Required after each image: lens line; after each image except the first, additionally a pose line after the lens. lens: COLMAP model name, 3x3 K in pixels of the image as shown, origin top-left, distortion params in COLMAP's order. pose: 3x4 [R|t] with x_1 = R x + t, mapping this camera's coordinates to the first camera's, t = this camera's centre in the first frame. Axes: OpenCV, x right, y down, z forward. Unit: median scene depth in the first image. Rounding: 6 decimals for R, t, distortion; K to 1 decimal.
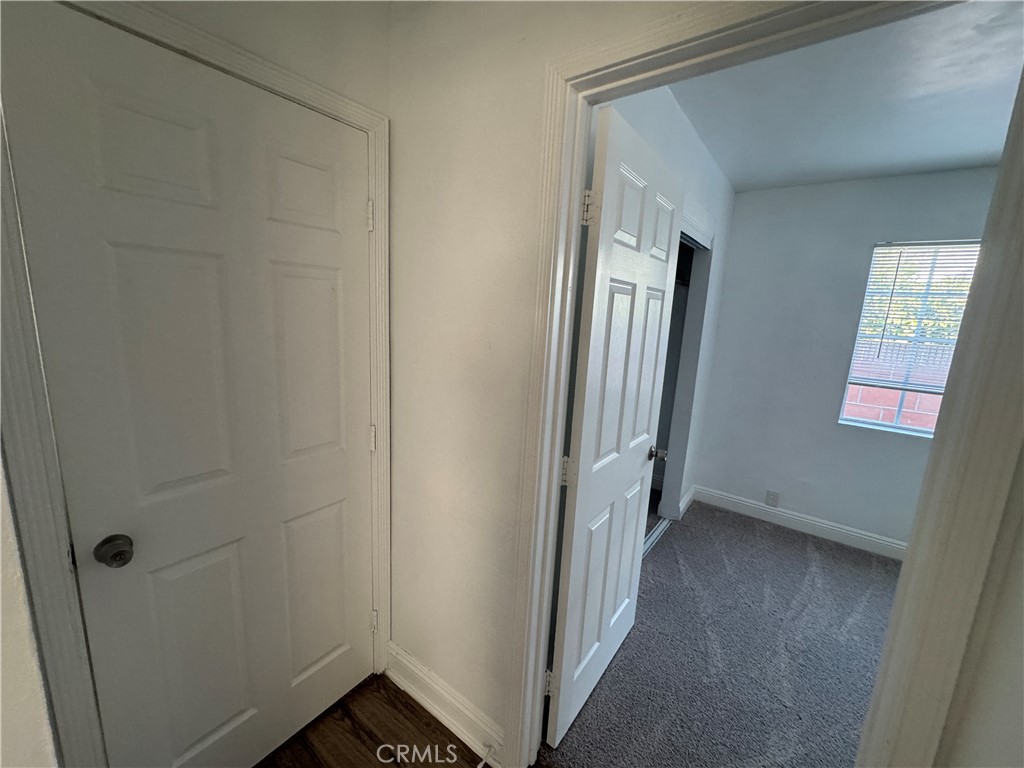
lens RADIAL K [[408.5, 0, 513.0], [0, 408.5, 386.6], [0, 0, 1]] dist [-0.000951, 0.000016]
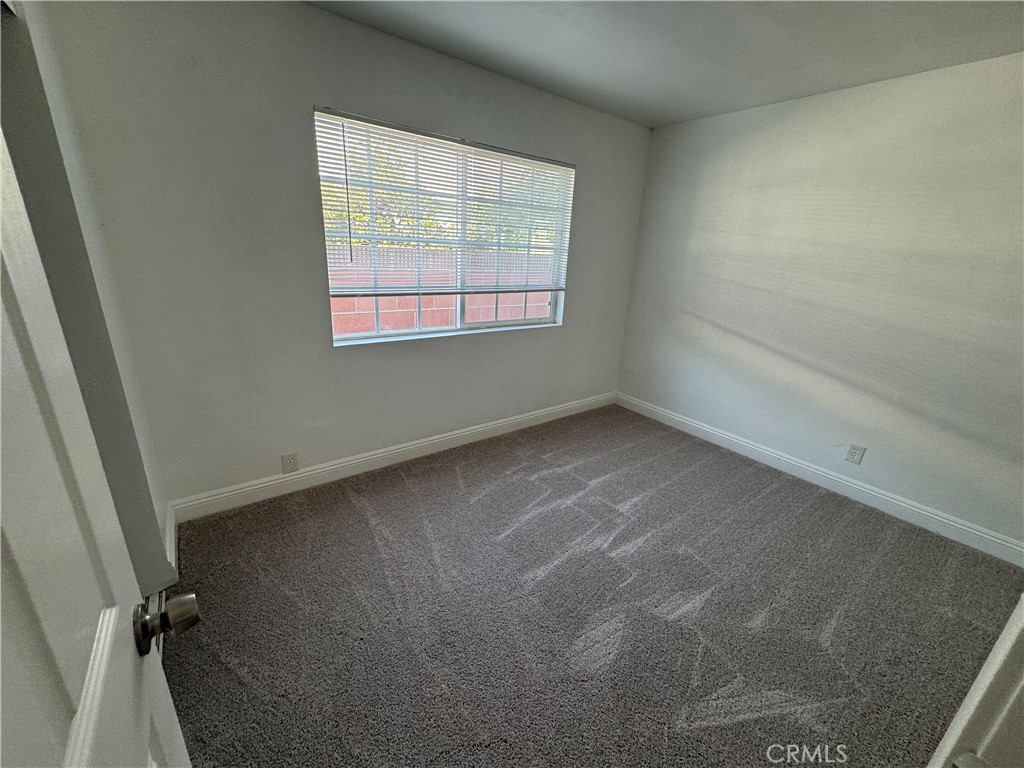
lens RADIAL K [[408.5, 0, 512.6], [0, 408.5, 382.6], [0, 0, 1]] dist [-0.000951, 0.000016]
pose [[0.273044, -0.343277, 0.898670, 0.127726], [0.129969, 0.938766, 0.319104, -0.059324], [-0.953182, 0.029670, 0.300940, 0.406578]]
